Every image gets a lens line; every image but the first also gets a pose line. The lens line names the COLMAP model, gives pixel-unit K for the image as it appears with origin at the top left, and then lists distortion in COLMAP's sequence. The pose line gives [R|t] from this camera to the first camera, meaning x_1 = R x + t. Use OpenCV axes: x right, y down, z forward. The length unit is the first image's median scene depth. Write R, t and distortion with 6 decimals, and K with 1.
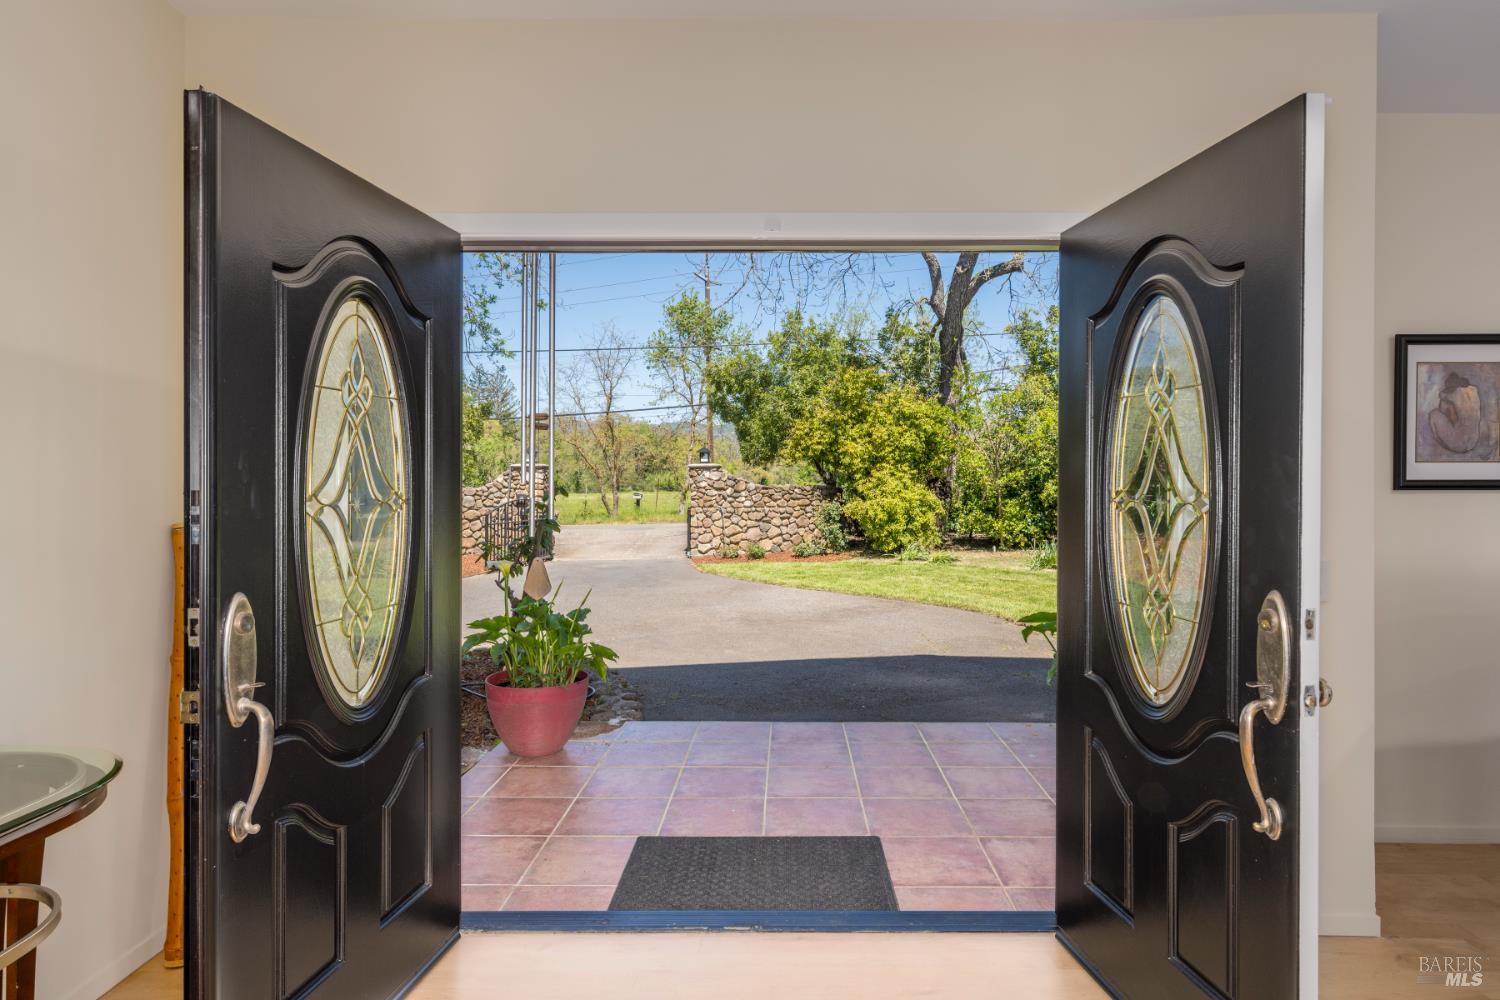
lens RADIAL K [[798.5, 0, 755.2], [0, 798.5, 490.9], [0, 0, 1]] dist [0.003645, 0.000160]
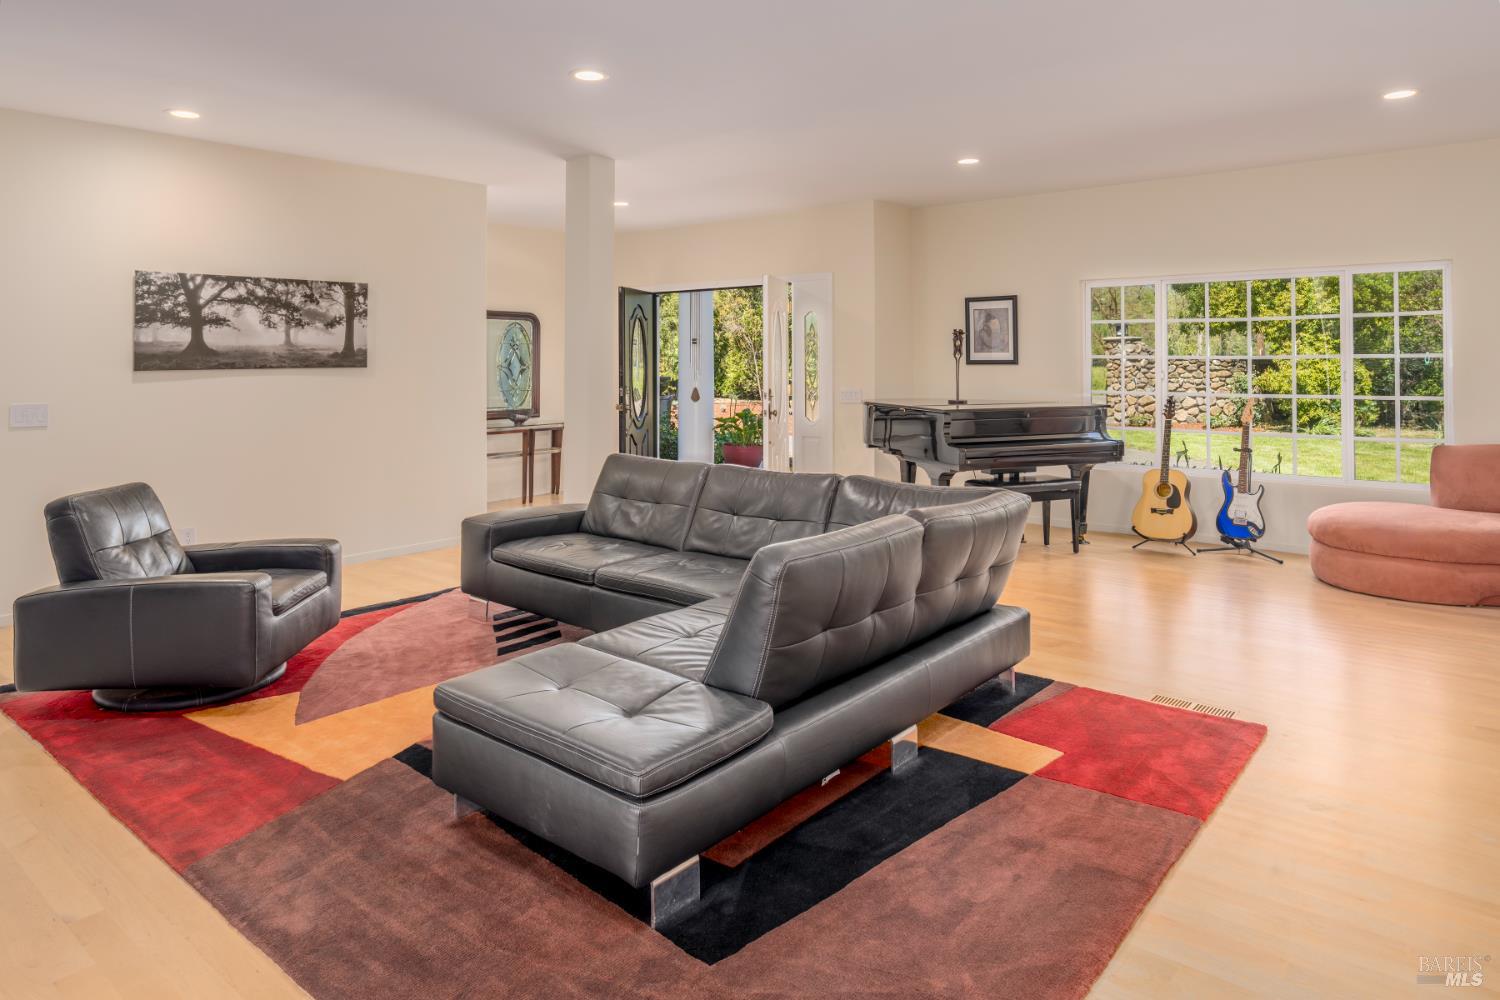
lens RADIAL K [[873.9, 0, 749.7], [0, 873.9, 494.2], [0, 0, 1]] dist [-0.004329, 0.001180]
pose [[0.771111, 0.092543, -0.629940, 0.304889], [0.003263, 0.988793, 0.149256, -0.001296], [0.636693, -0.117149, 0.762167, -0.221236]]
